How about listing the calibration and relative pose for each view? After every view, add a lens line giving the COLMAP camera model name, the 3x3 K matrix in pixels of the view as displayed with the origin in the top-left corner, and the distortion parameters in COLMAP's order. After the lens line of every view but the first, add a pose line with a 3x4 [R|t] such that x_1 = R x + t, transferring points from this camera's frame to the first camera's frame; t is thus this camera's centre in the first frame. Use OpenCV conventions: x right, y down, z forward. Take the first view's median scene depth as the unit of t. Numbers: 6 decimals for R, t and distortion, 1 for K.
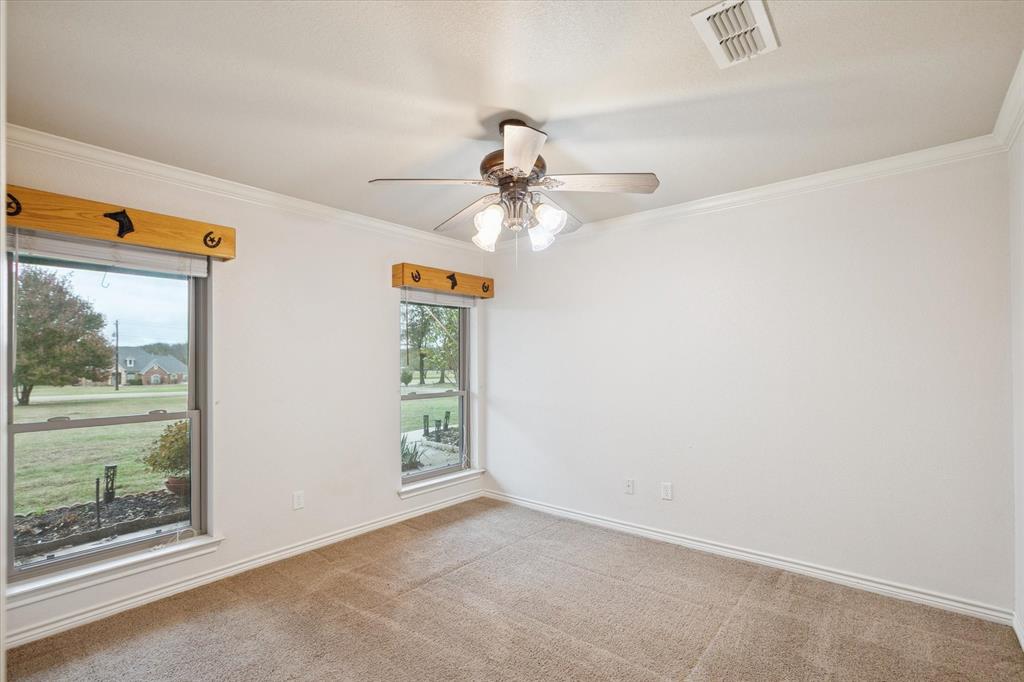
lens RADIAL K [[496.2, 0, 512.2], [0, 496.2, 359.6], [0, 0, 1]] dist [0.041930, 0.000720]
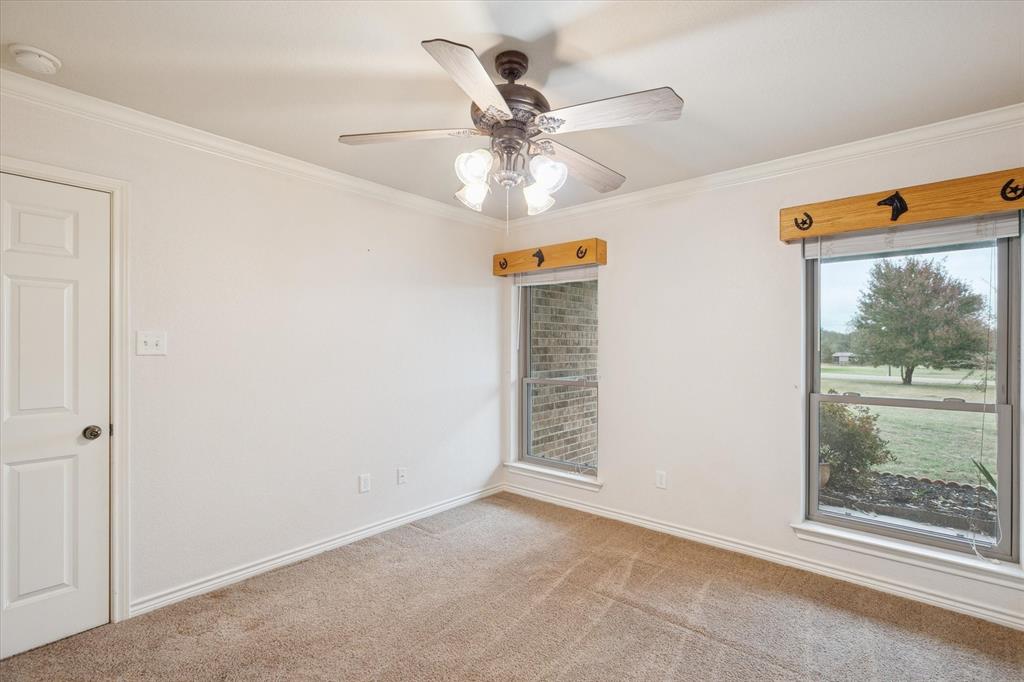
lens RADIAL K [[482.5, 0, 512.4], [0, 482.5, 351.7], [0, 0, 1]] dist [0.026624, 0.000125]
pose [[-0.016845, 0.017280, -0.999709, 0.219837], [-0.001115, 0.999850, 0.017302, 0.000058], [0.999857, 0.001406, -0.016824, 0.273840]]
